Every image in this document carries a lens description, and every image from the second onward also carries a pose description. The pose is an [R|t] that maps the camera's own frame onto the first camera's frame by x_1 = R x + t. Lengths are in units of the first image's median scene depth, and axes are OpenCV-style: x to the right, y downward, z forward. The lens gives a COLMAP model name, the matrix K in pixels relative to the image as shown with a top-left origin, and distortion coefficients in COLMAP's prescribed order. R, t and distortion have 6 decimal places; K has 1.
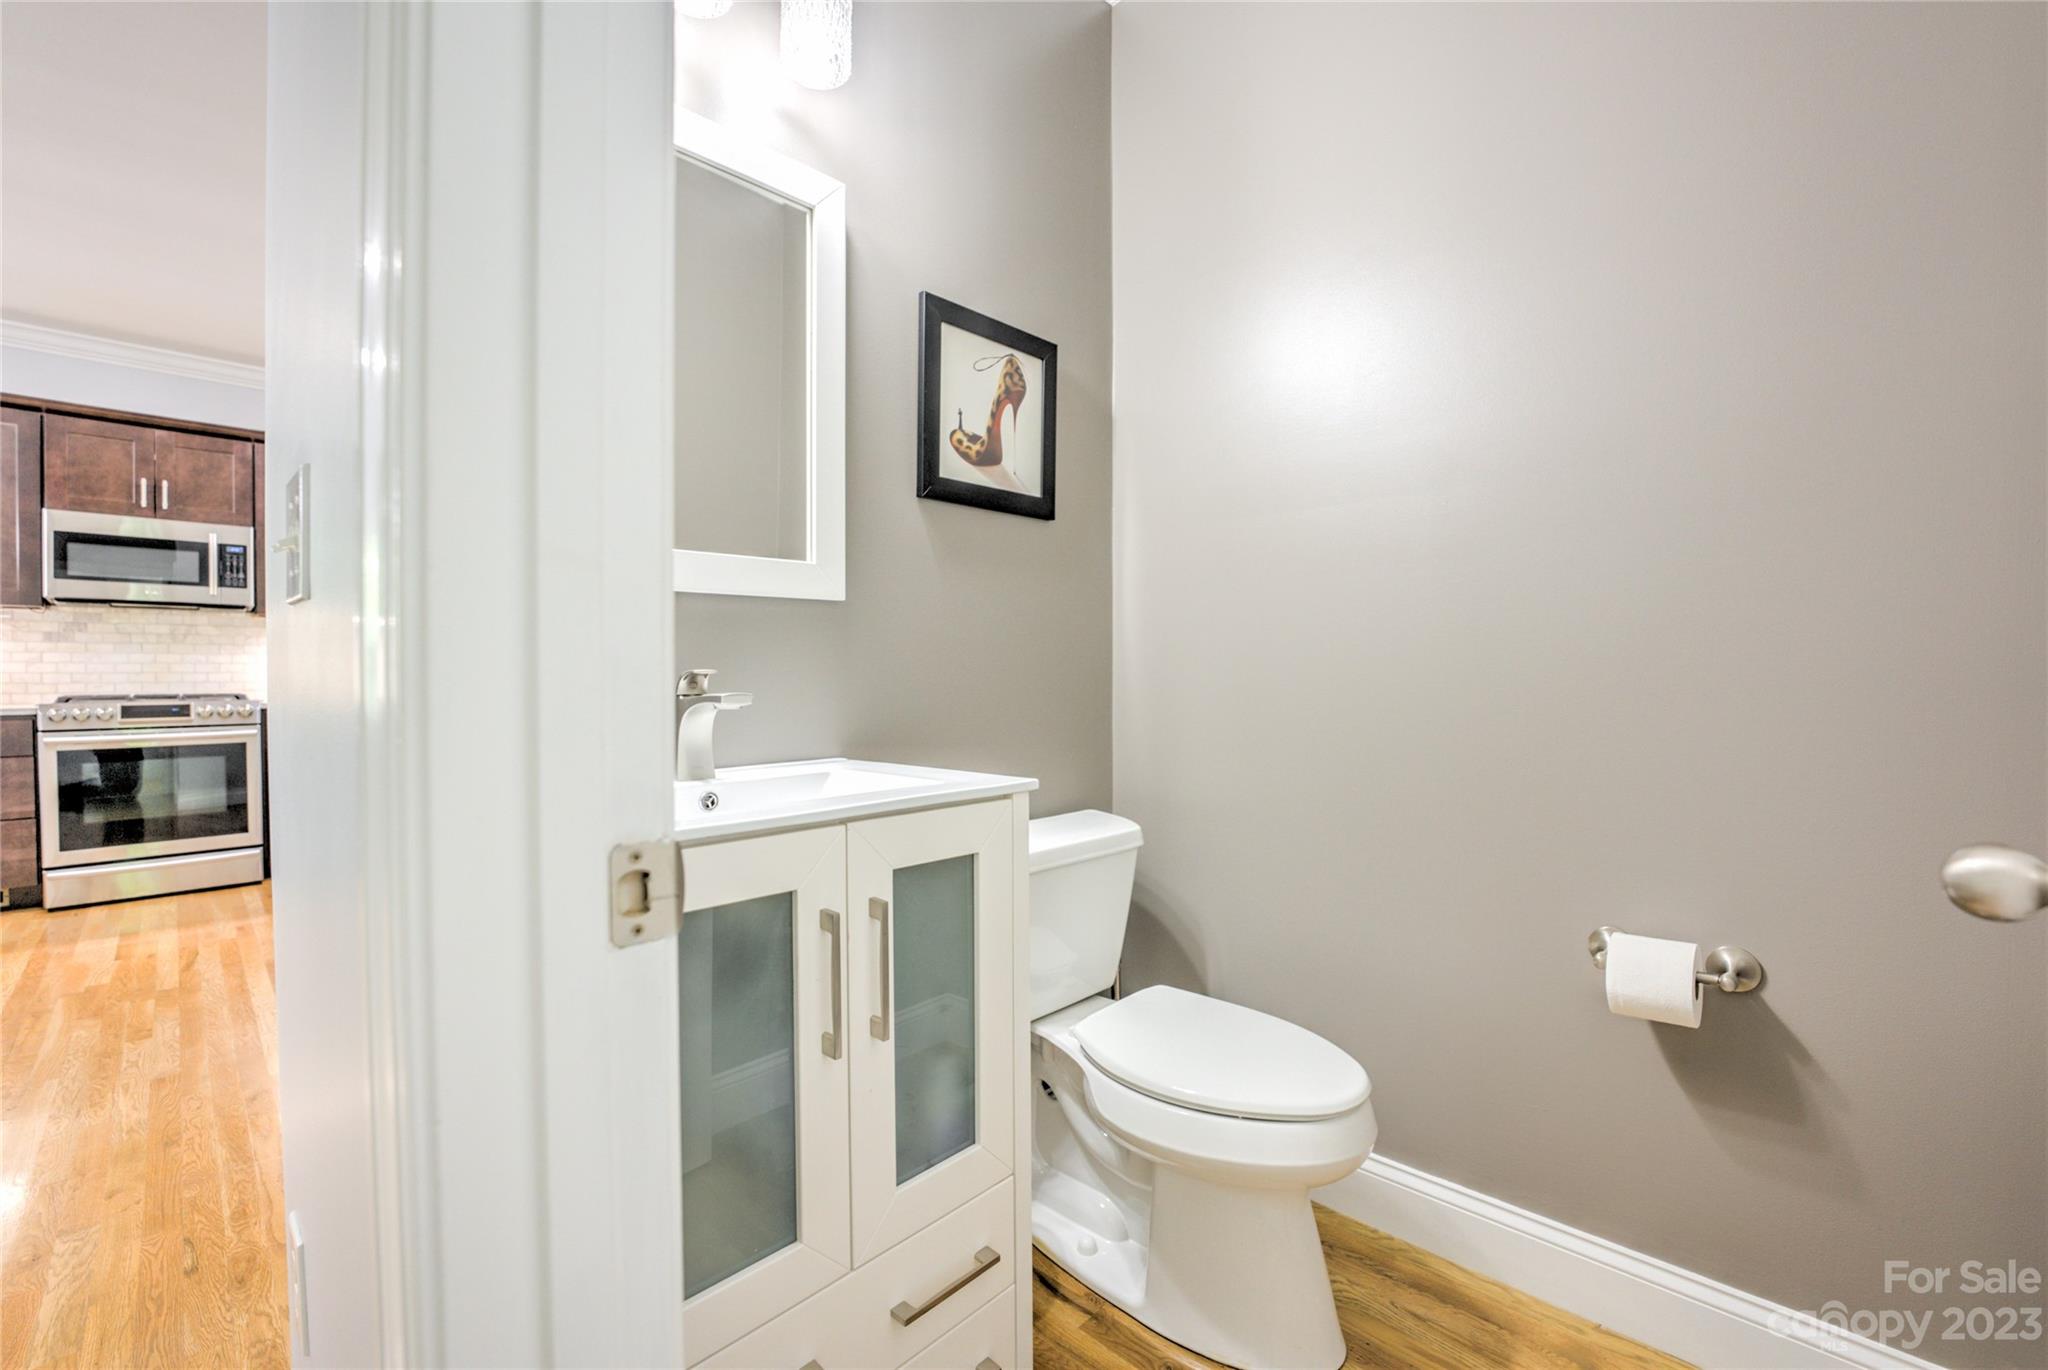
lens RADIAL K [[846.7, 0, 1024.0], [0, 846.7, 685.0], [0, 0, 1]] dist [-0.024384, -0.000225]
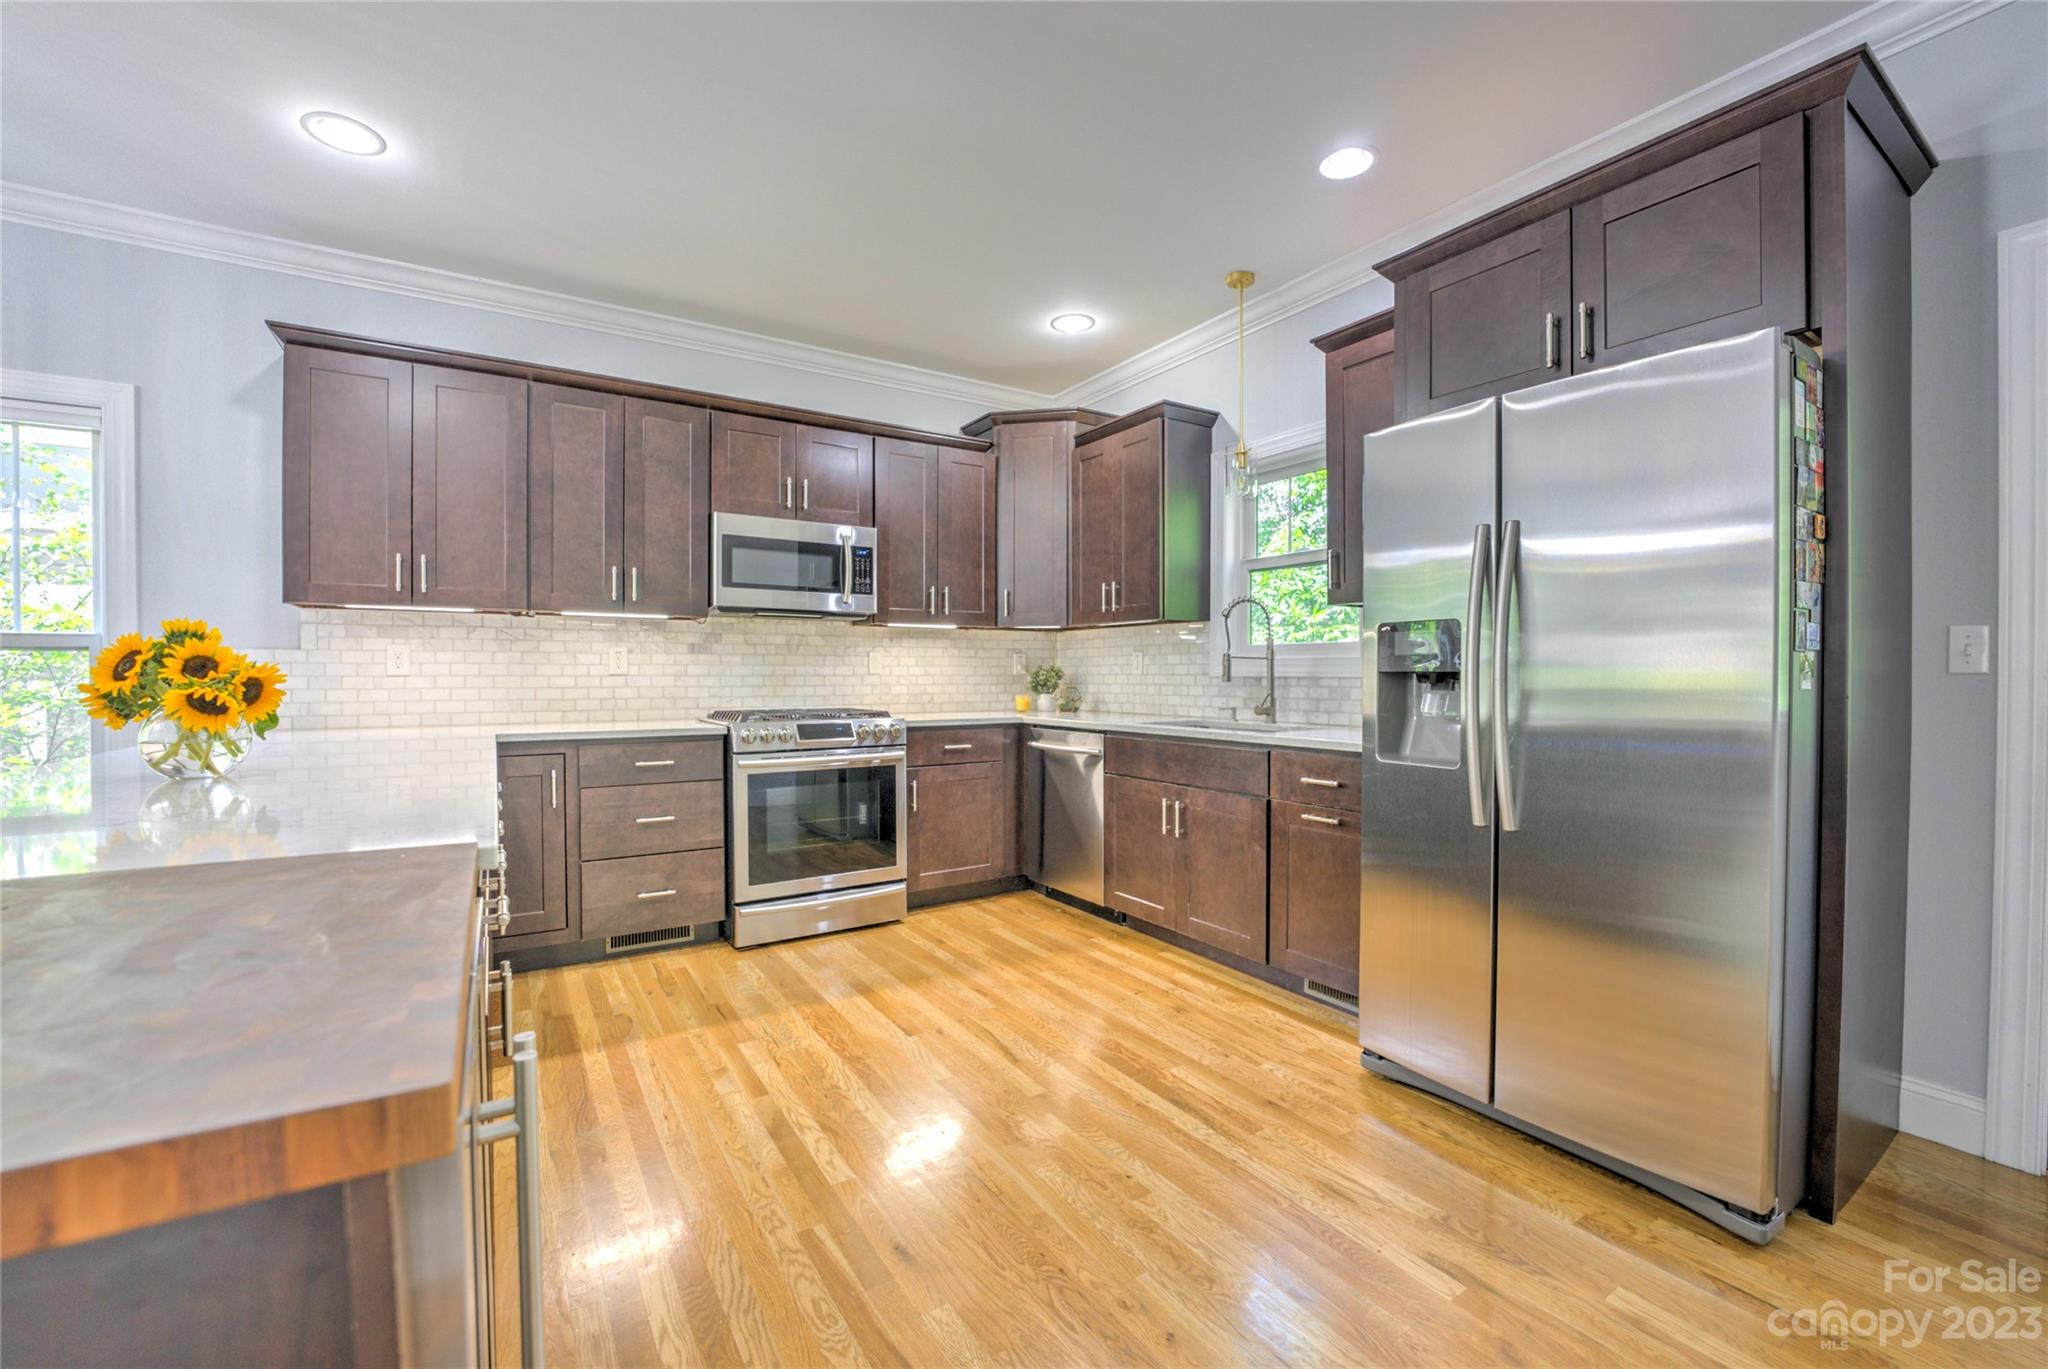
lens RADIAL K [[846.7, 0, 1024.0], [0, 846.7, 684.5], [0, 0, 1]] dist [-0.024384, -0.000225]
pose [[0.974084, 0.006083, -0.226105, -0.610115], [-0.005959, 0.999981, 0.001233, -0.021298], [0.226108, 0.000147, 0.974102, 0.136799]]
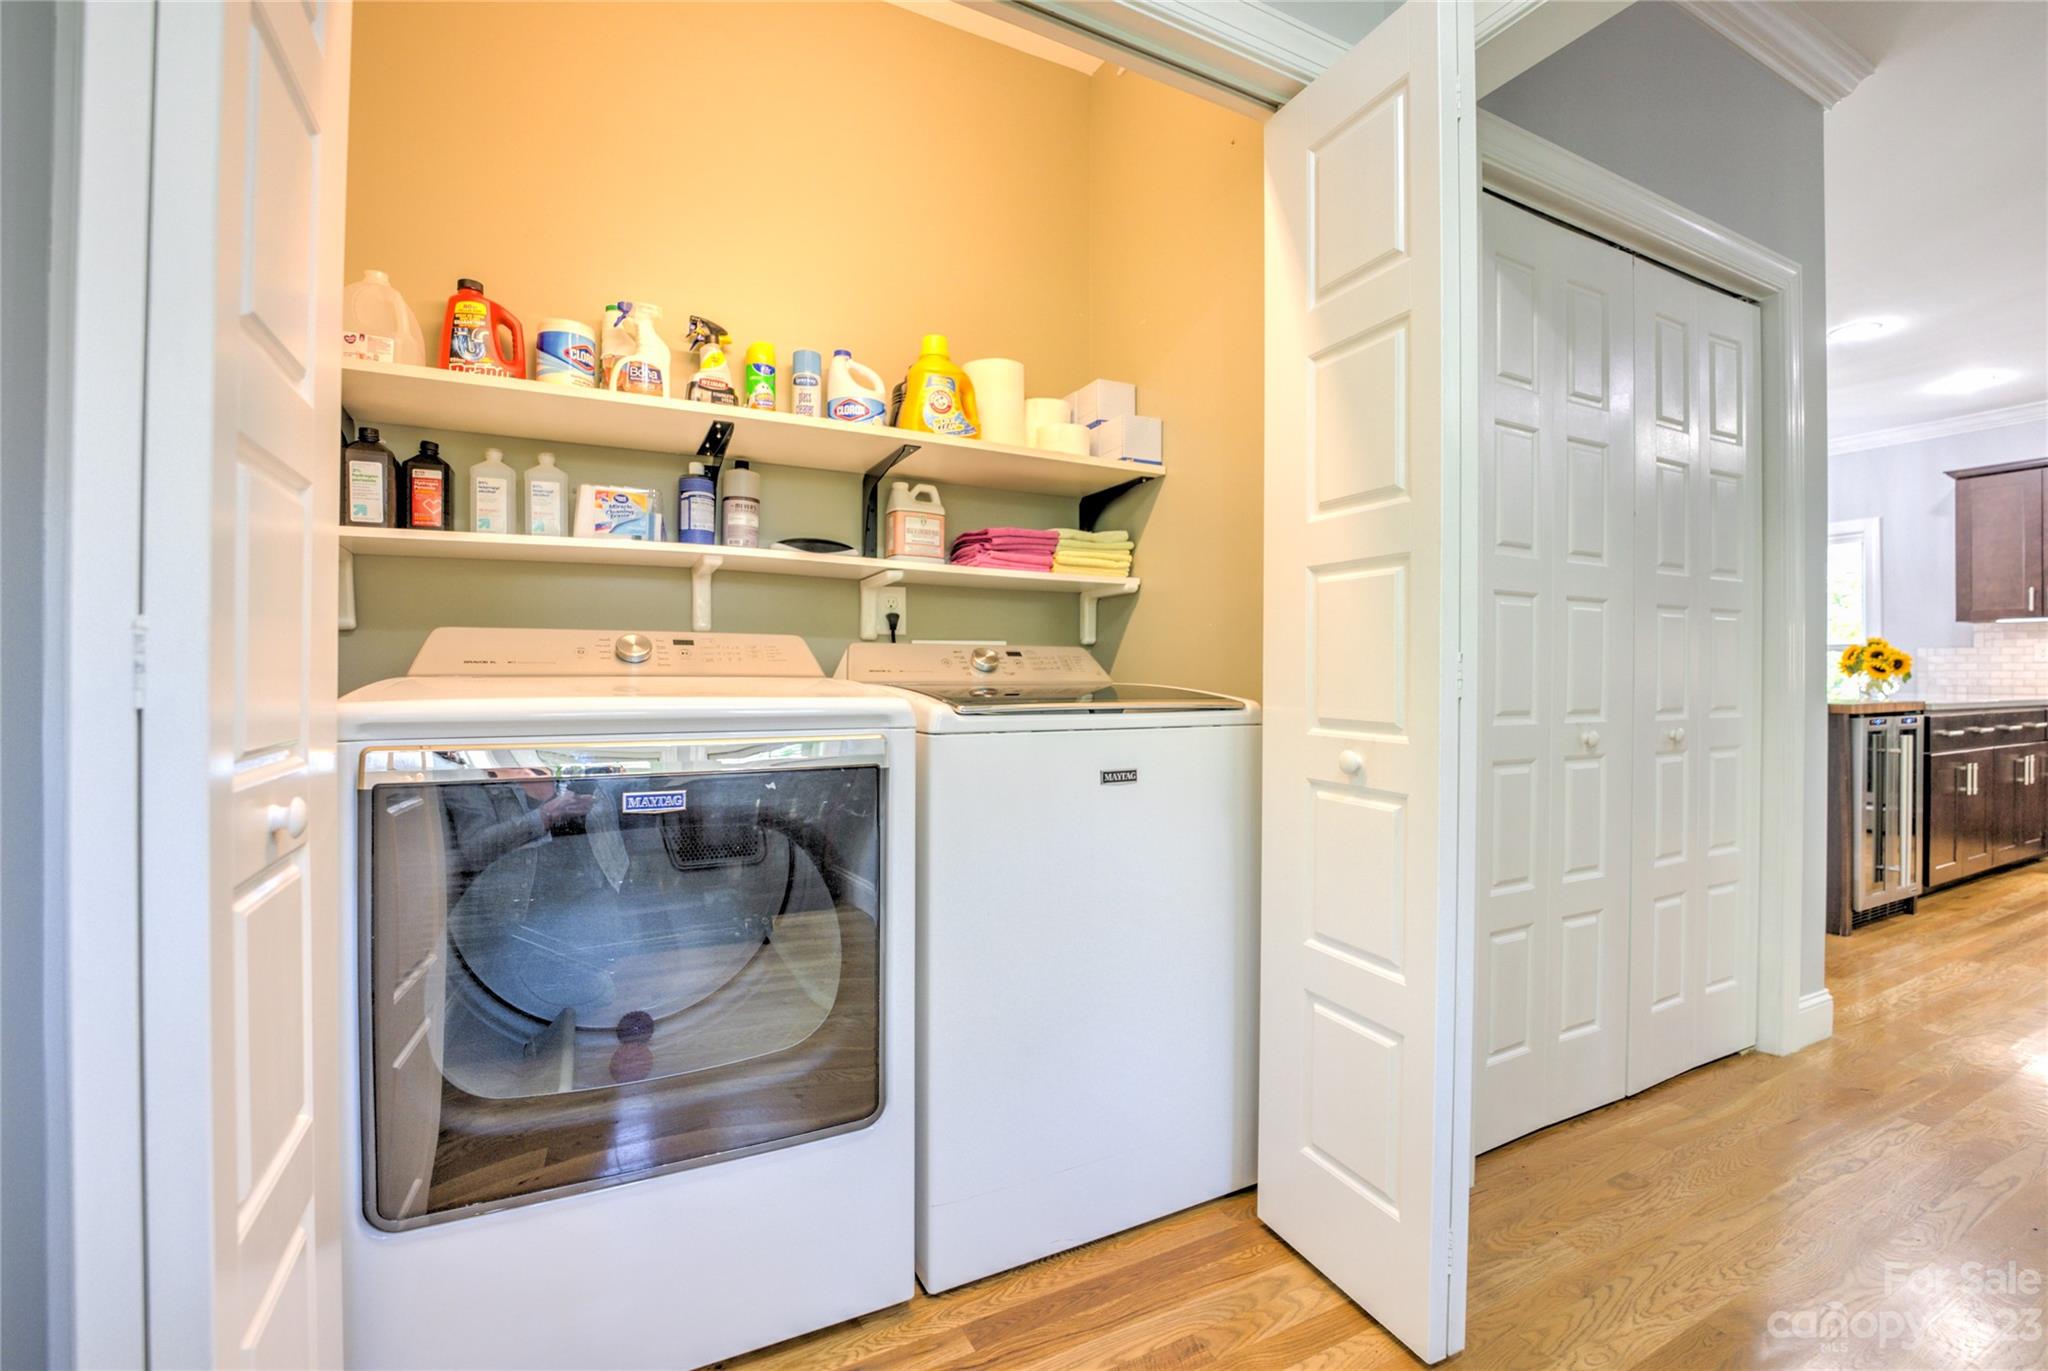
lens RADIAL K [[825.2, 0, 1024.0], [0, 825.2, 685.5], [0, 0, 1]] dist [-0.018287, 0.000021]
pose [[-0.338530, 0.014434, -0.940845, 0.328848], [-0.013041, 0.999714, 0.020029, 0.007517], [0.940865, 0.019050, -0.338245, -0.275700]]
